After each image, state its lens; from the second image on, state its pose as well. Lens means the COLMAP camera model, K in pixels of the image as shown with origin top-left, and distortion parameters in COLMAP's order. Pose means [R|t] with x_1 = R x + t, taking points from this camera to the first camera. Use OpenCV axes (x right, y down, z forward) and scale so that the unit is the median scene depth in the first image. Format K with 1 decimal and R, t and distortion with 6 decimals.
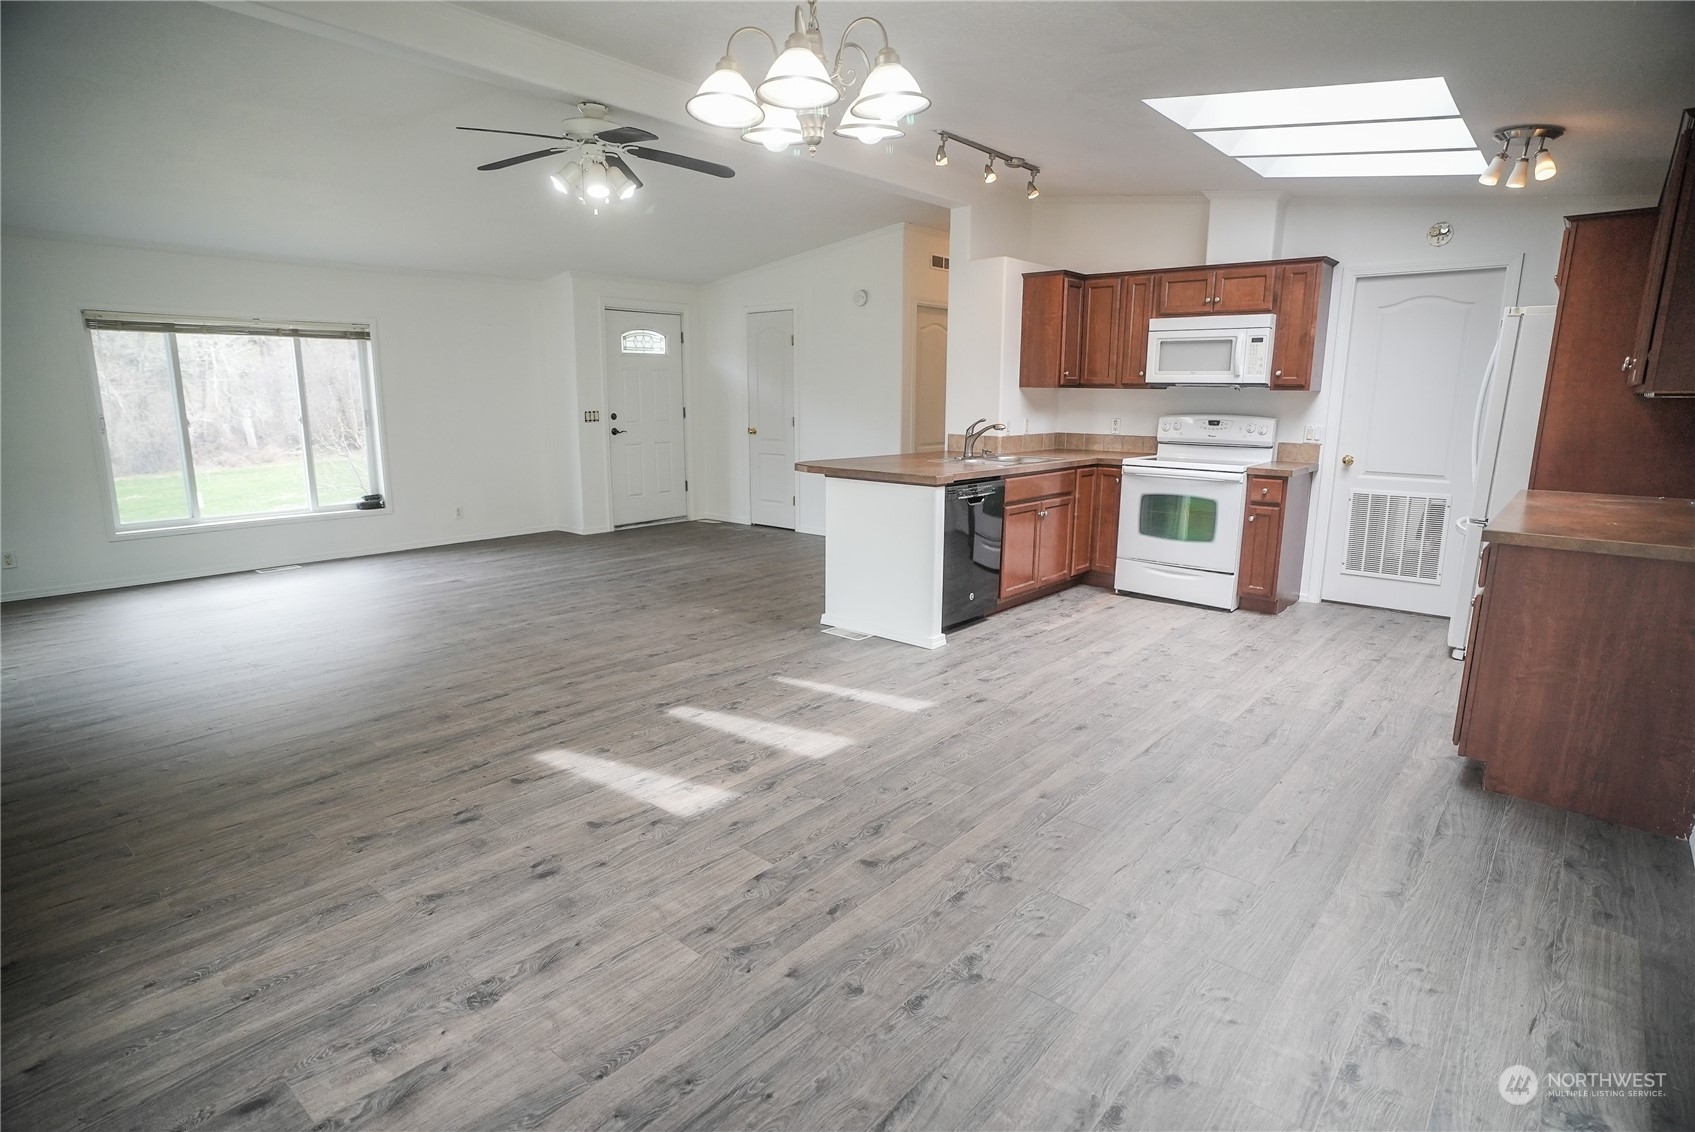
lens RADIAL K [[882.2, 0, 847.5], [0, 882.2, 566.0], [0, 0, 1]] dist [-0.047883, 0.035018]
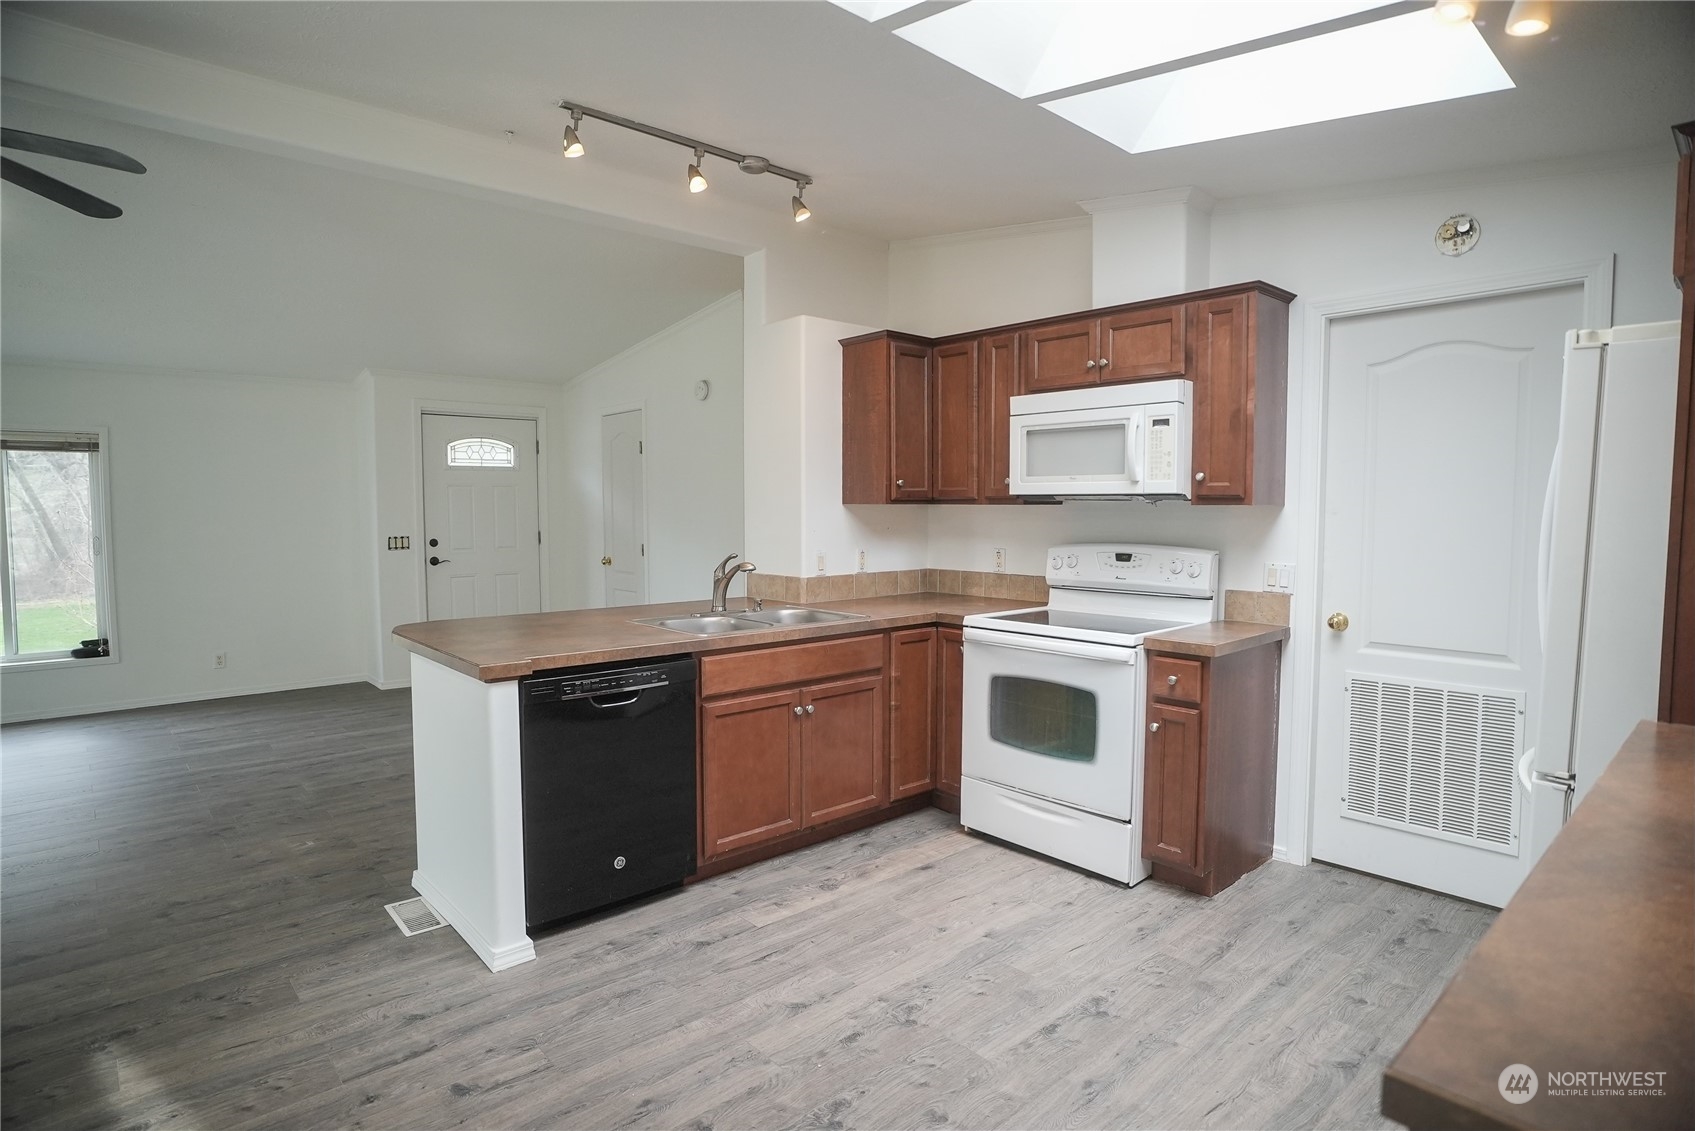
lens RADIAL K [[888.9, 0, 845.7], [0, 888.9, 560.4], [0, 0, 1]] dist [-0.065134, 0.033407]
pose [[0.991970, 0.001346, -0.126466, 0.355963], [-0.018595, 0.990628, -0.135314, -0.085394], [0.125099, 0.136579, 0.982699, 0.420550]]
